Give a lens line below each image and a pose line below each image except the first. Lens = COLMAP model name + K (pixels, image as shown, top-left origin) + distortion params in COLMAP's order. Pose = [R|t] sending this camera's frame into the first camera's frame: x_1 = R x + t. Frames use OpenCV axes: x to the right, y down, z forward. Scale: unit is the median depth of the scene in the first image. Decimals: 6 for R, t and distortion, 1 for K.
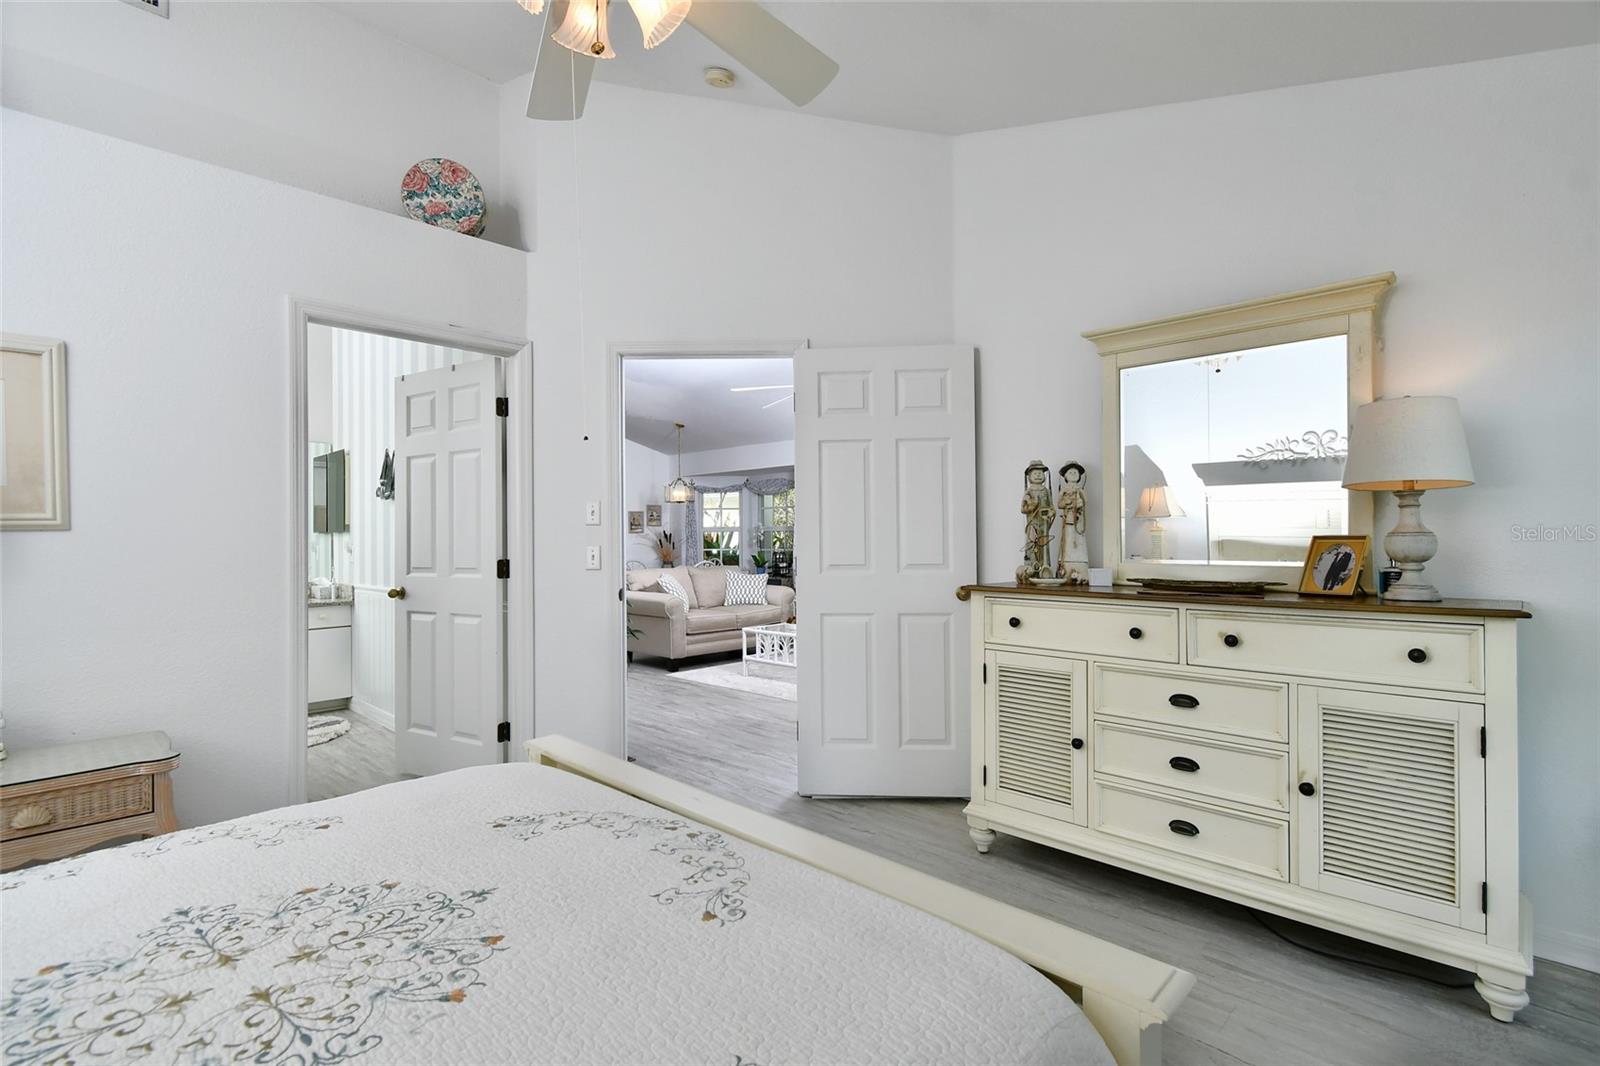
lens RADIAL K [[744.5, 0, 805.9], [0, 744.5, 534.9], [0, 0, 1]] dist [-0.001594, -0.001196]
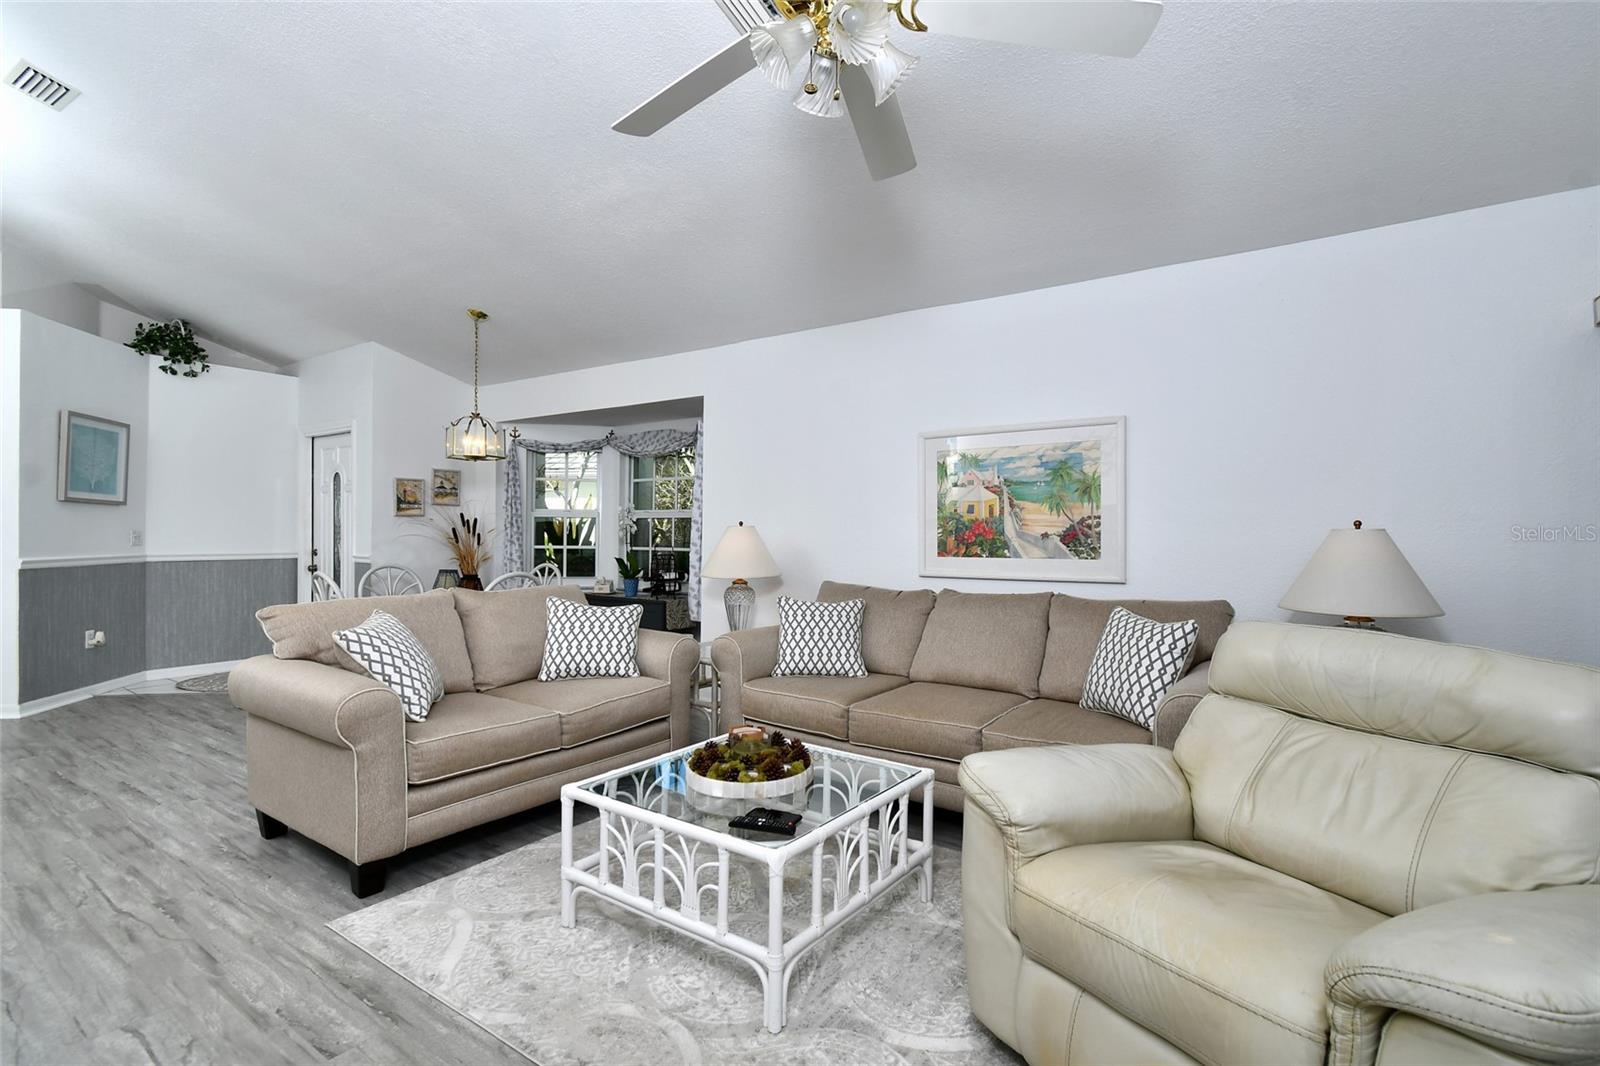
lens RADIAL K [[744.5, 0, 805.9], [0, 744.5, 534.9], [0, 0, 1]] dist [-0.001594, -0.001196]
pose [[0.987454, 0.010229, 0.157573, -0.017106], [-0.011667, 0.999898, 0.008203, 0.002981], [-0.157473, -0.009939, 0.987473, 0.388088]]
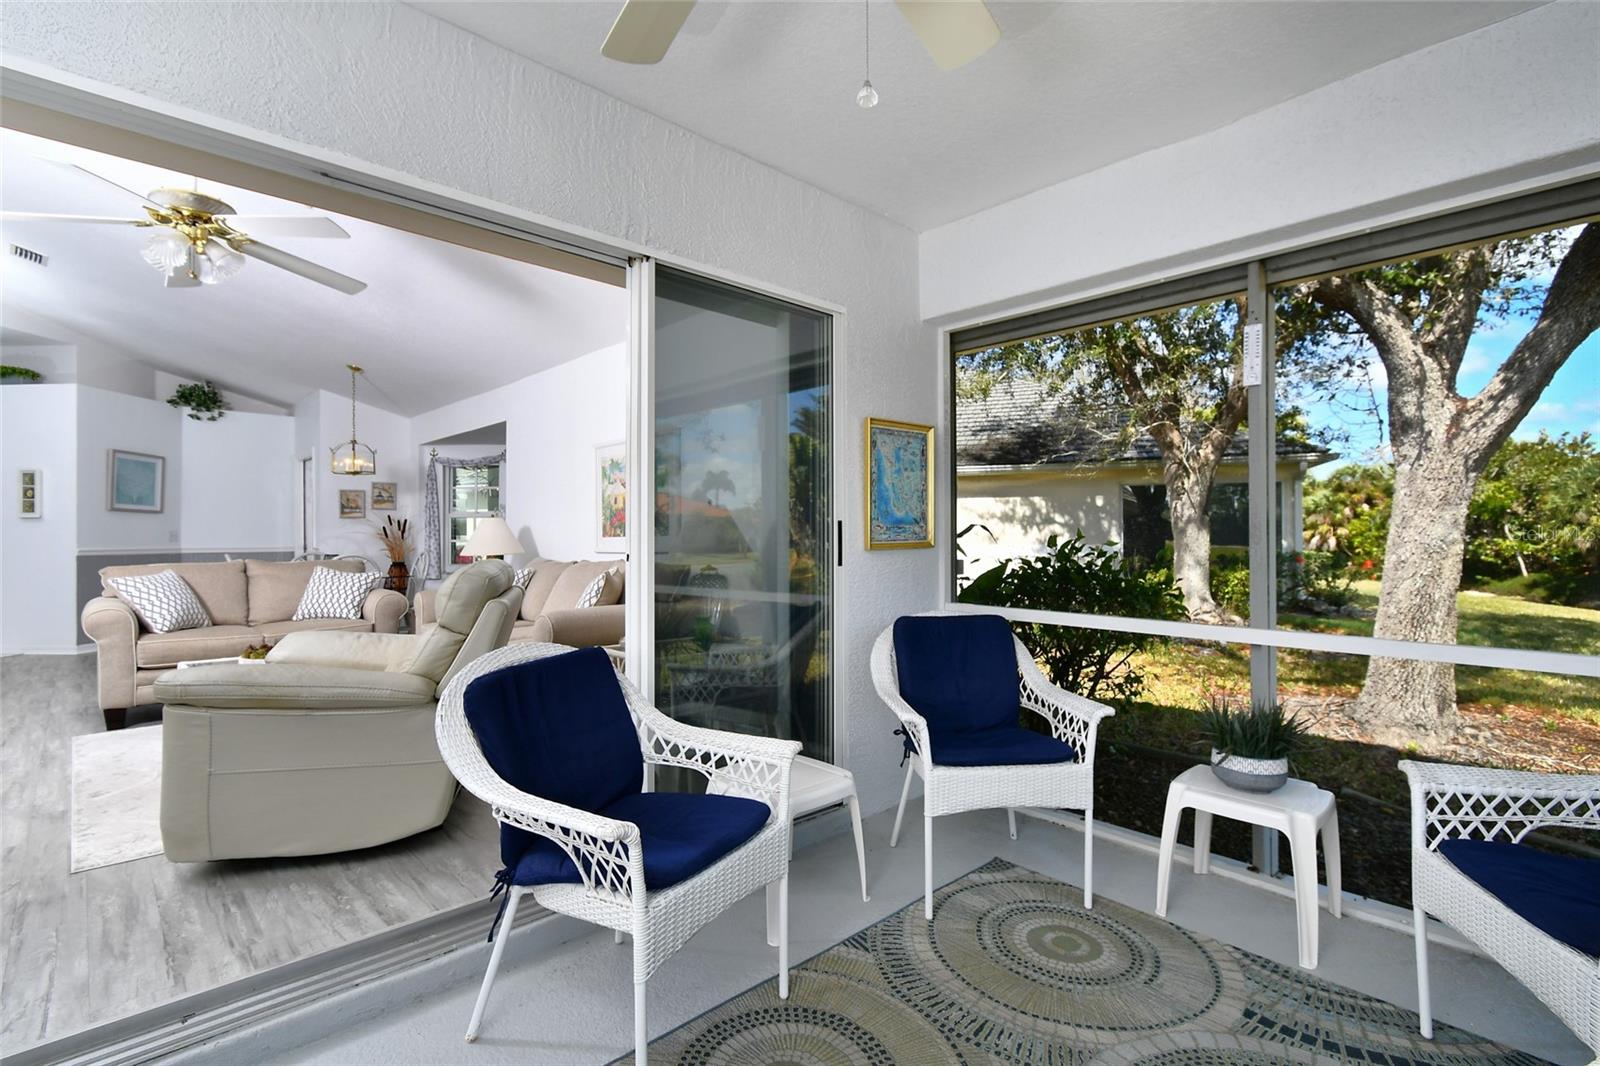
lens RADIAL K [[744.5, 0, 805.9], [0, 744.5, 534.9], [0, 0, 1]] dist [-0.001594, -0.001196]
pose [[0.999343, -0.001873, -0.036201, 0.265978], [0.001882, 0.999998, 0.000219, 0.014854], [0.036200, -0.000287, 0.999345, 0.256220]]
